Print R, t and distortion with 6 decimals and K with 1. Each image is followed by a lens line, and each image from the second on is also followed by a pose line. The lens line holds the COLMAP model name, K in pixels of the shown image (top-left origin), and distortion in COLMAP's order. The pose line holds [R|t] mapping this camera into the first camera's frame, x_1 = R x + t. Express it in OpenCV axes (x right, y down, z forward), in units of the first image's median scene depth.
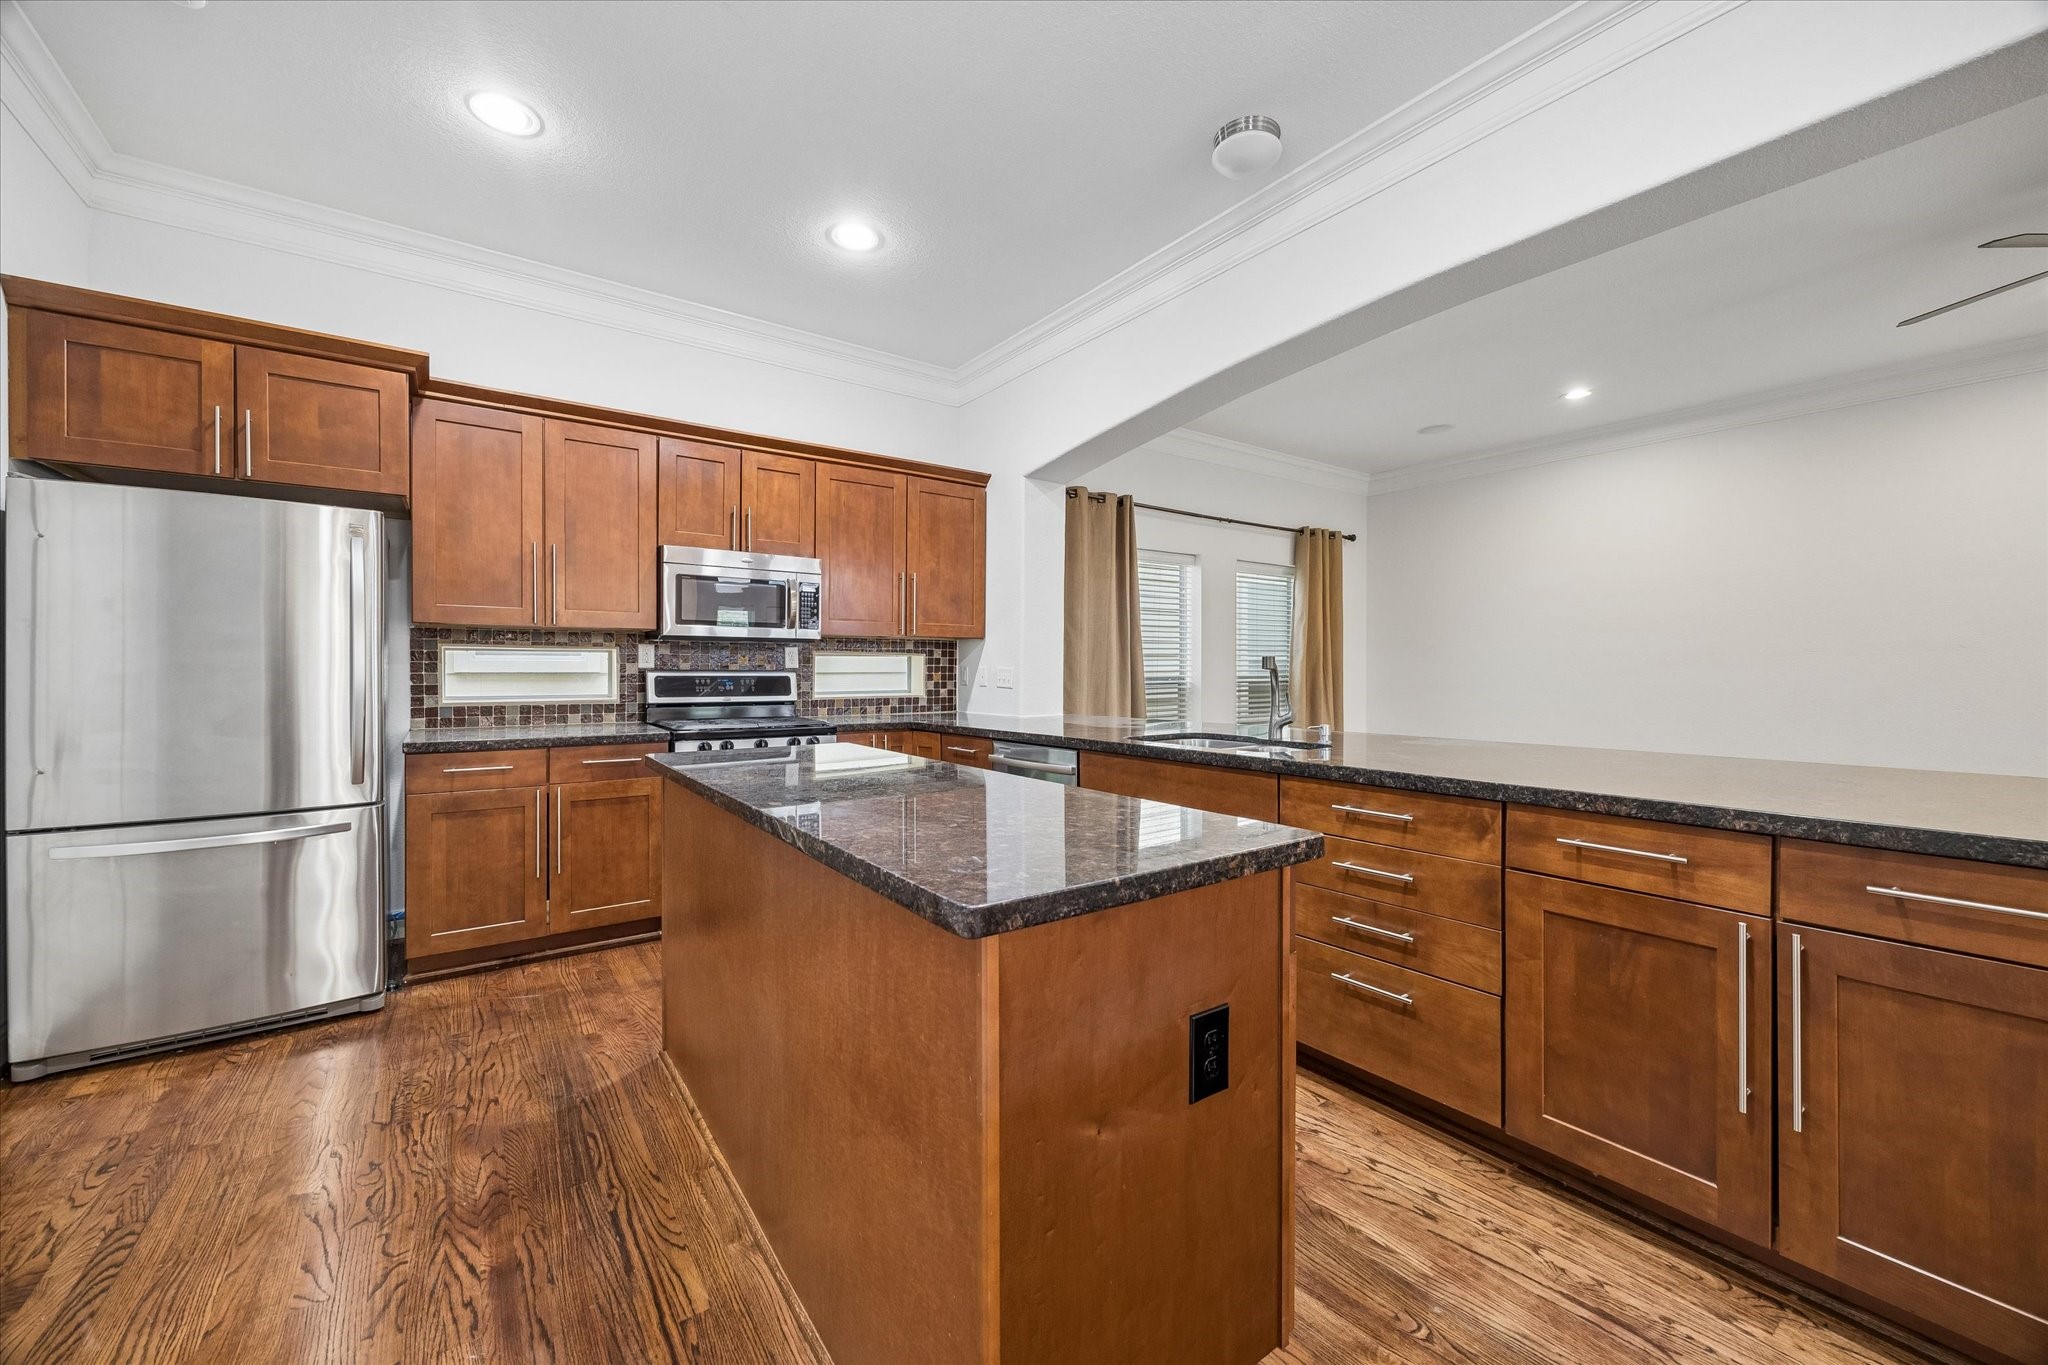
lens RADIAL K [[772.6, 0, 1016.9], [0, 772.6, 673.0], [0, 0, 1]] dist [-0.004298, 0.001069]
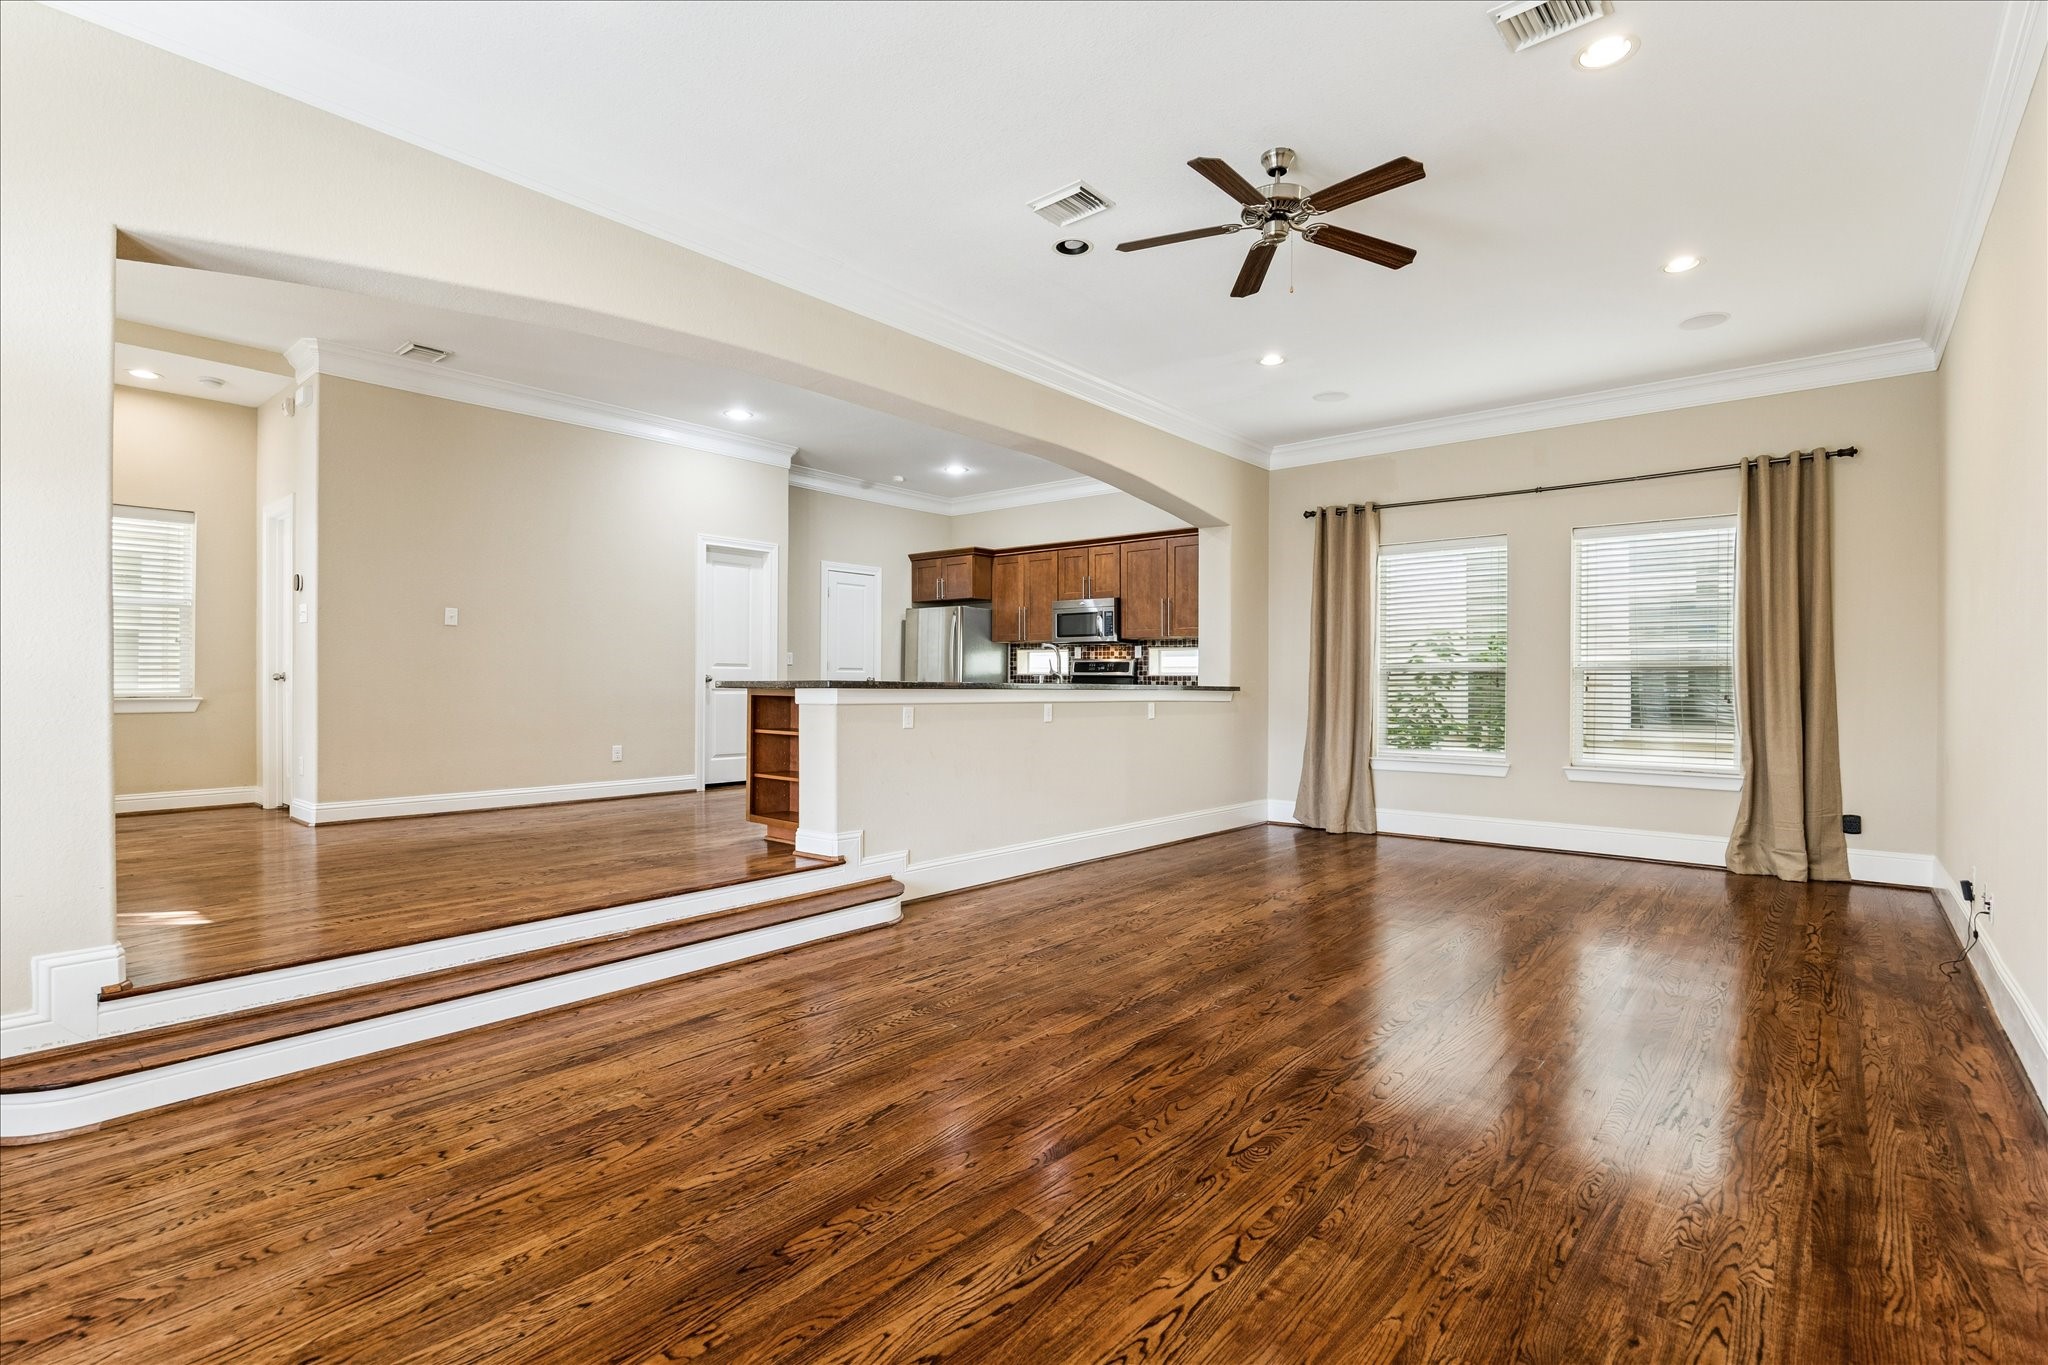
lens RADIAL K [[953.0, 0, 1052.3], [0, 953.0, 674.3], [0, 0, 1]] dist [-0.012832, -0.000565]
pose [[0.274960, -0.007143, -0.961429, 2.050878], [-0.013048, 0.999853, -0.011161, 0.067558], [0.961367, 0.015614, 0.274827, 0.250855]]
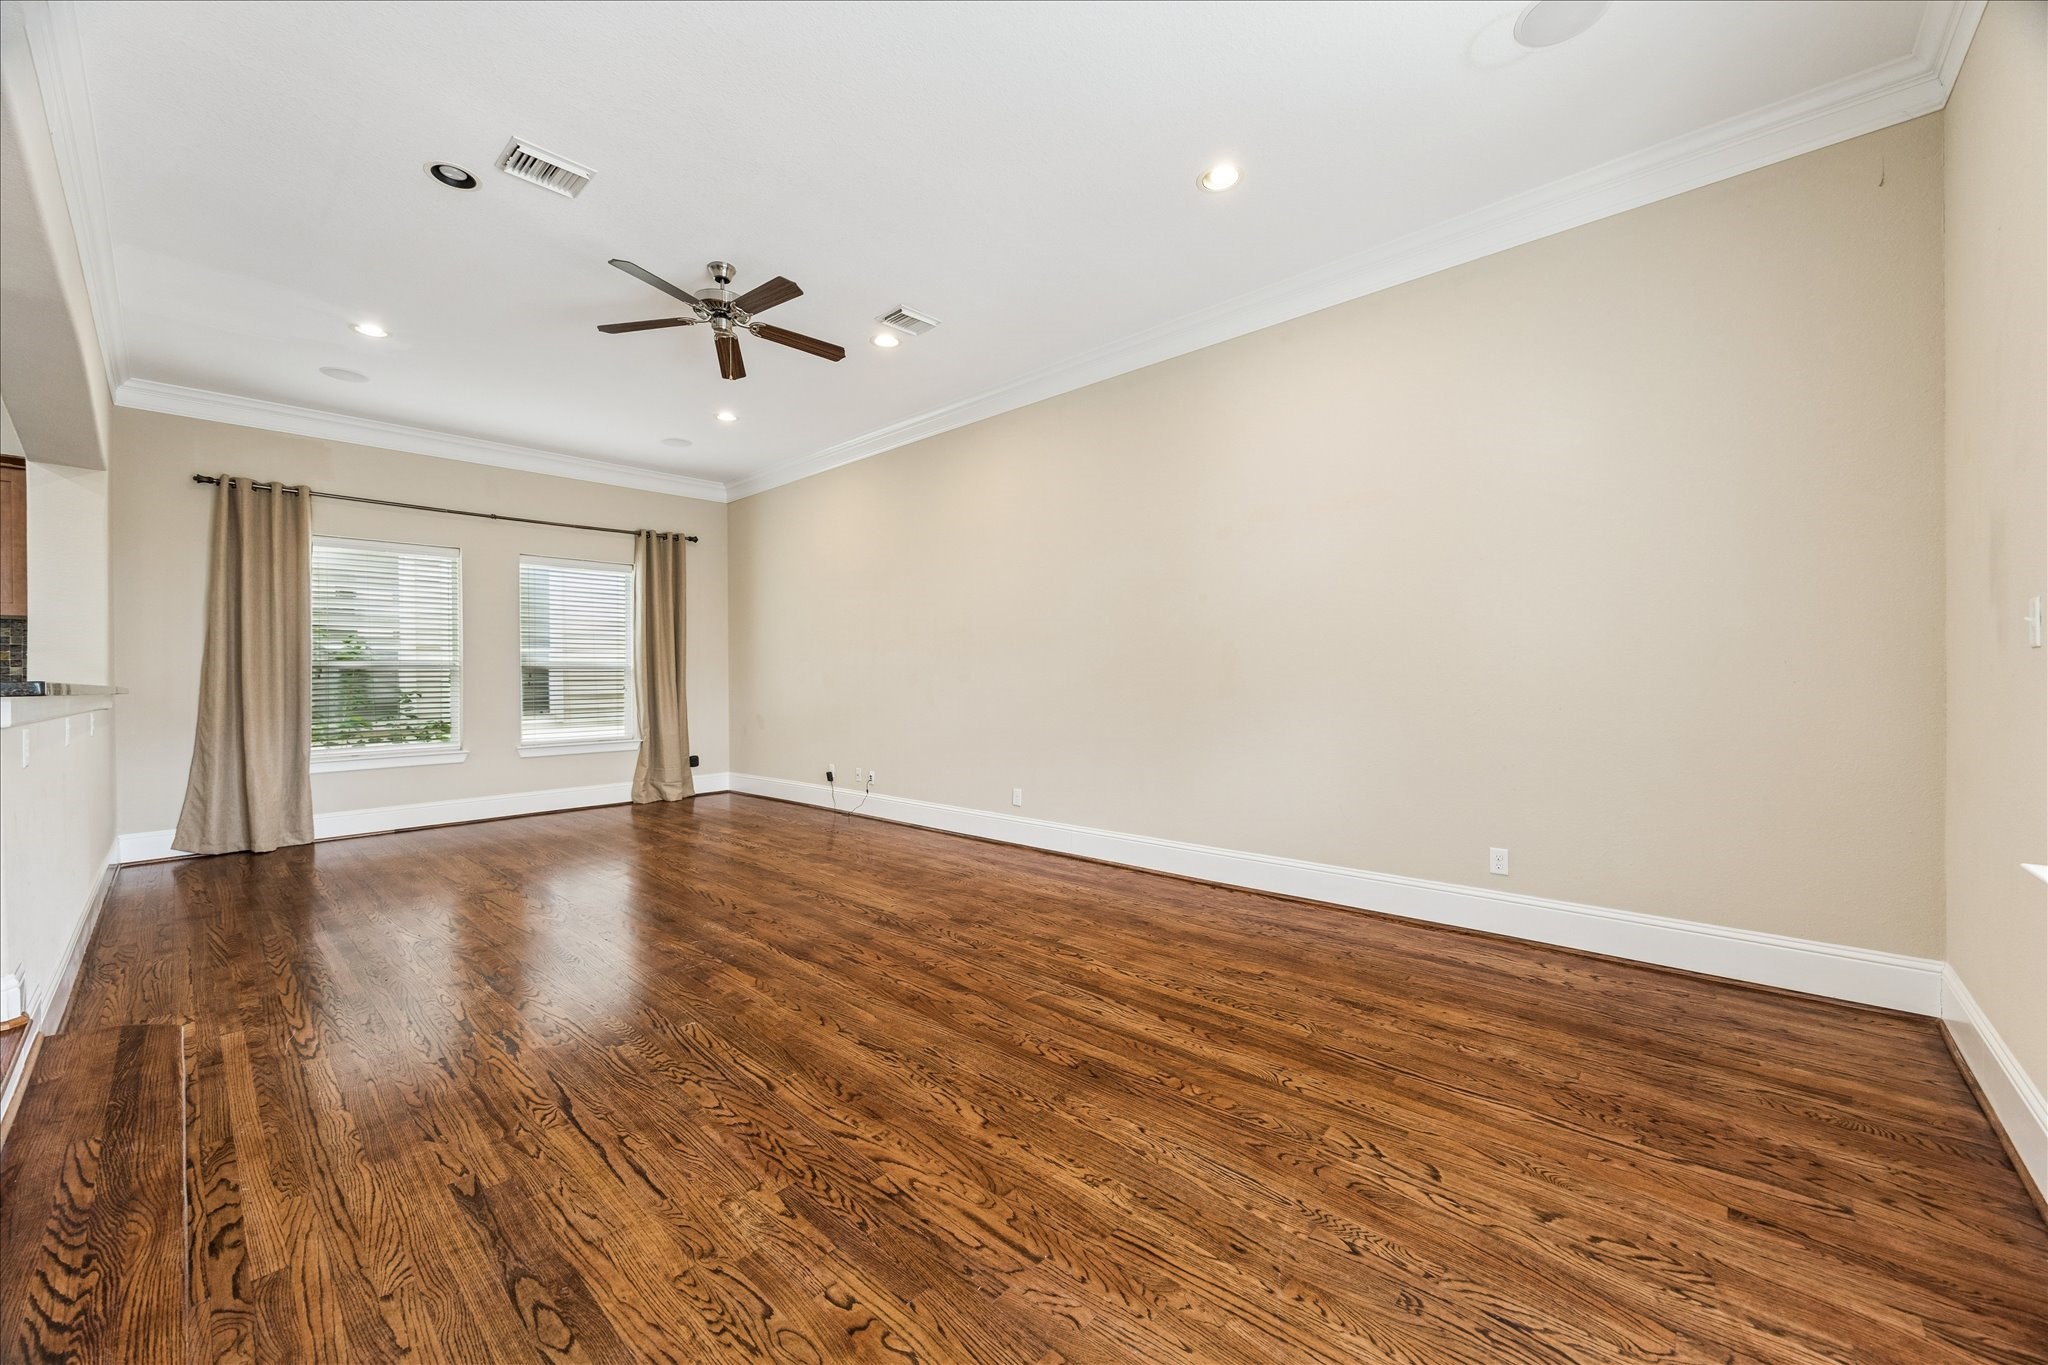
lens RADIAL K [[772.6, 0, 1022.9], [0, 772.6, 673.0], [0, 0, 1]] dist [-0.004298, 0.001069]
pose [[0.976017, -0.006066, 0.217609, 1.305494], [0.009252, 0.999864, -0.013628, 0.073082], [-0.217496, 0.015314, 0.975941, -0.370273]]
